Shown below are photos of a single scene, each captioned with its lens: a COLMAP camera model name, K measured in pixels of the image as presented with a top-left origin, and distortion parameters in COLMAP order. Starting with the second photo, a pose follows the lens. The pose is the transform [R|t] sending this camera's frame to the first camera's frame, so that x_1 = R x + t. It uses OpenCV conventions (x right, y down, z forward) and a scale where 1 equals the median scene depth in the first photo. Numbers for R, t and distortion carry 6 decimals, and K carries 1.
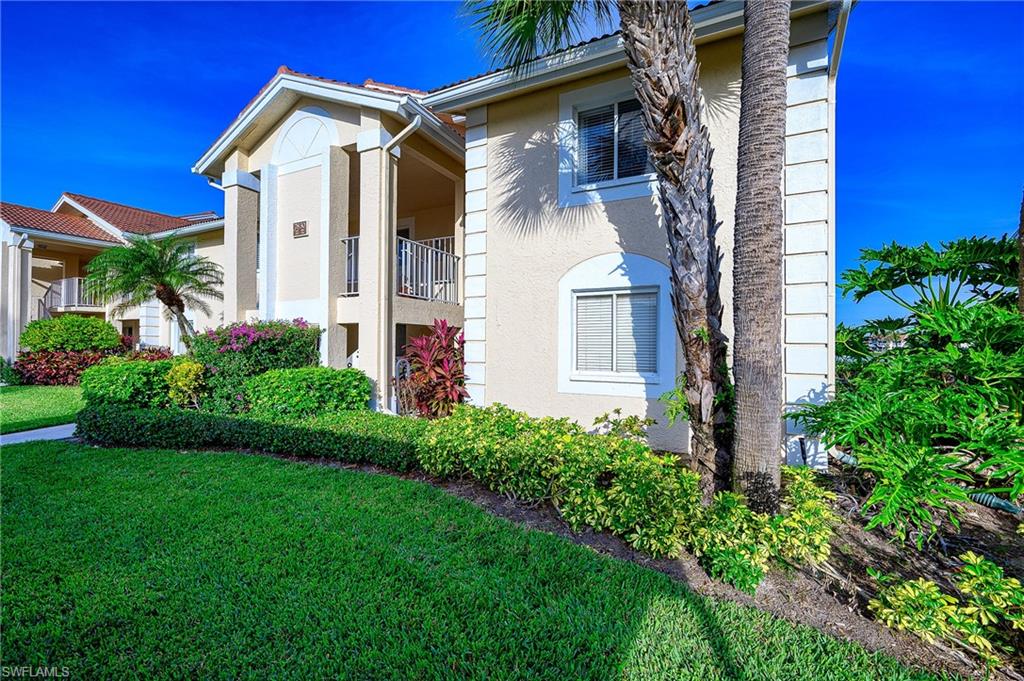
lens RADIAL K [[422.2, 0, 512.0], [0, 422.2, 340.5], [0, 0, 1]] dist [0.000242, -0.000081]
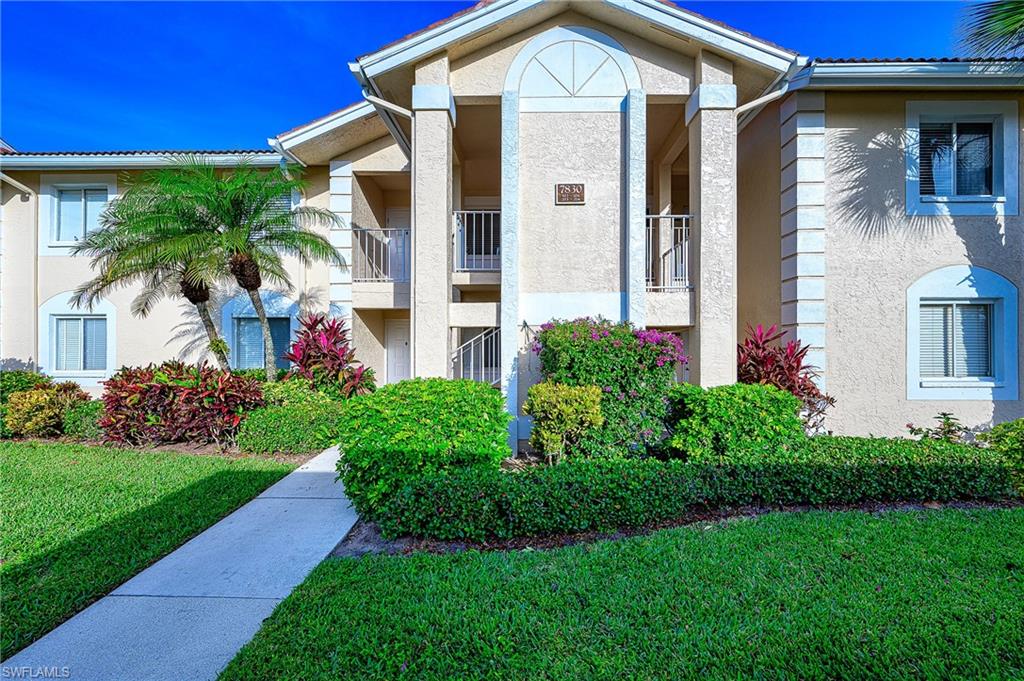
lens RADIAL K [[412.0, 0, 512.0], [0, 412.0, 340.5], [0, 0, 1]] dist [-0.001375, -0.000356]
pose [[0.903785, -0.000042, 0.427987, -1.133999], [-0.001406, 0.999994, 0.003066, -0.018596], [-0.427985, -0.003373, 0.903780, 0.515666]]
